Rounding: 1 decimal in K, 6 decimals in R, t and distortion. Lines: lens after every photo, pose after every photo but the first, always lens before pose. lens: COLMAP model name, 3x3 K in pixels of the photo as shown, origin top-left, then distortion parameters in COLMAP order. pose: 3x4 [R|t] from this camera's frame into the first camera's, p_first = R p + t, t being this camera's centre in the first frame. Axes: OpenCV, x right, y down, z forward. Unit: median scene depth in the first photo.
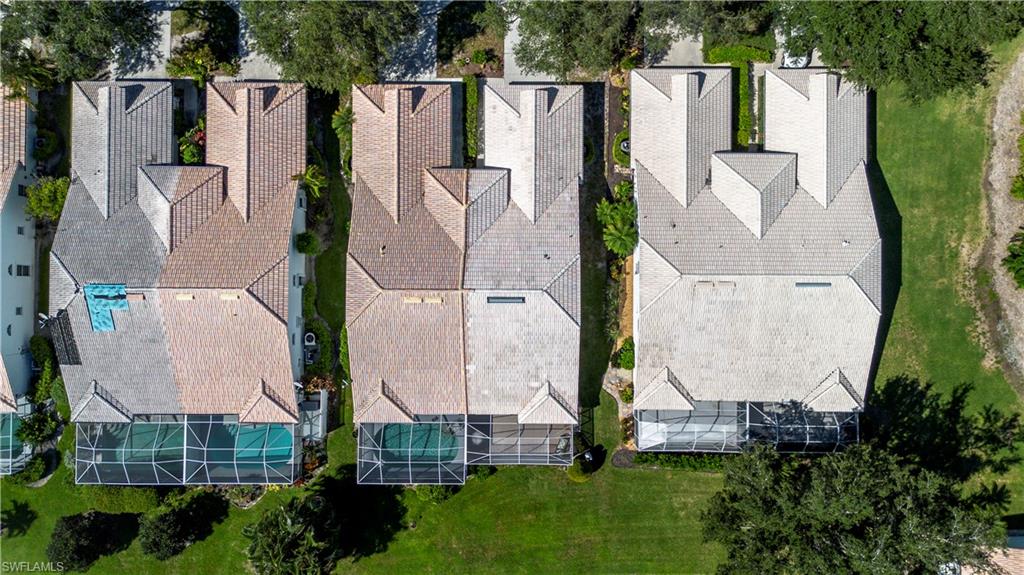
lens RADIAL K [[755.2, 0, 512.0], [0, 755.2, 287.5], [0, 0, 1]] dist [0.034959, -0.001765]
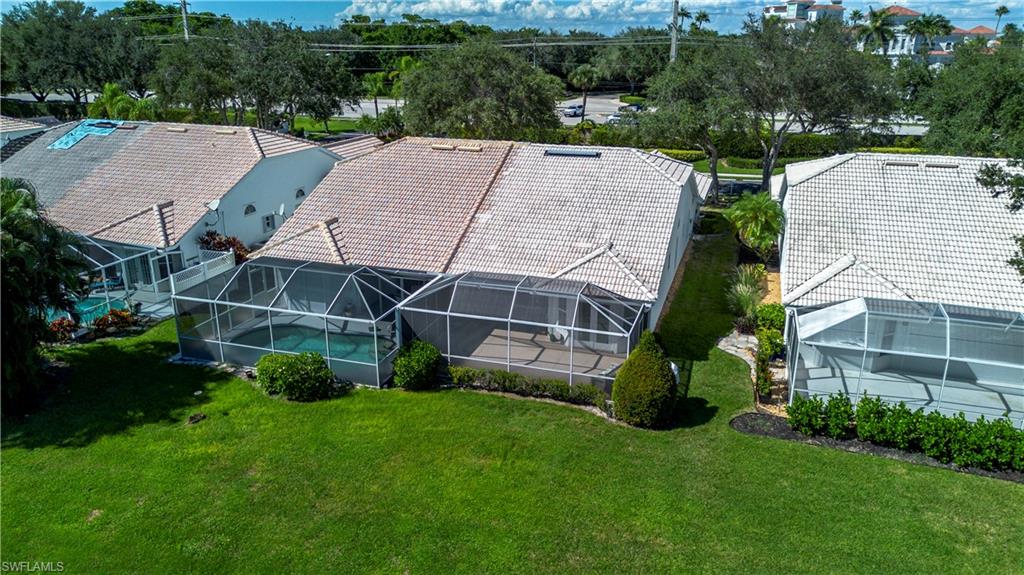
lens RADIAL K [[755.2, 0, 512.0], [0, 755.2, 287.5], [0, 0, 1]] dist [0.034959, -0.001765]
pose [[0.951776, 0.100639, -0.289817, 0.131242], [-0.306647, 0.282933, -0.908800, 0.600526], [-0.009462, 0.953845, 0.300150, 0.817170]]
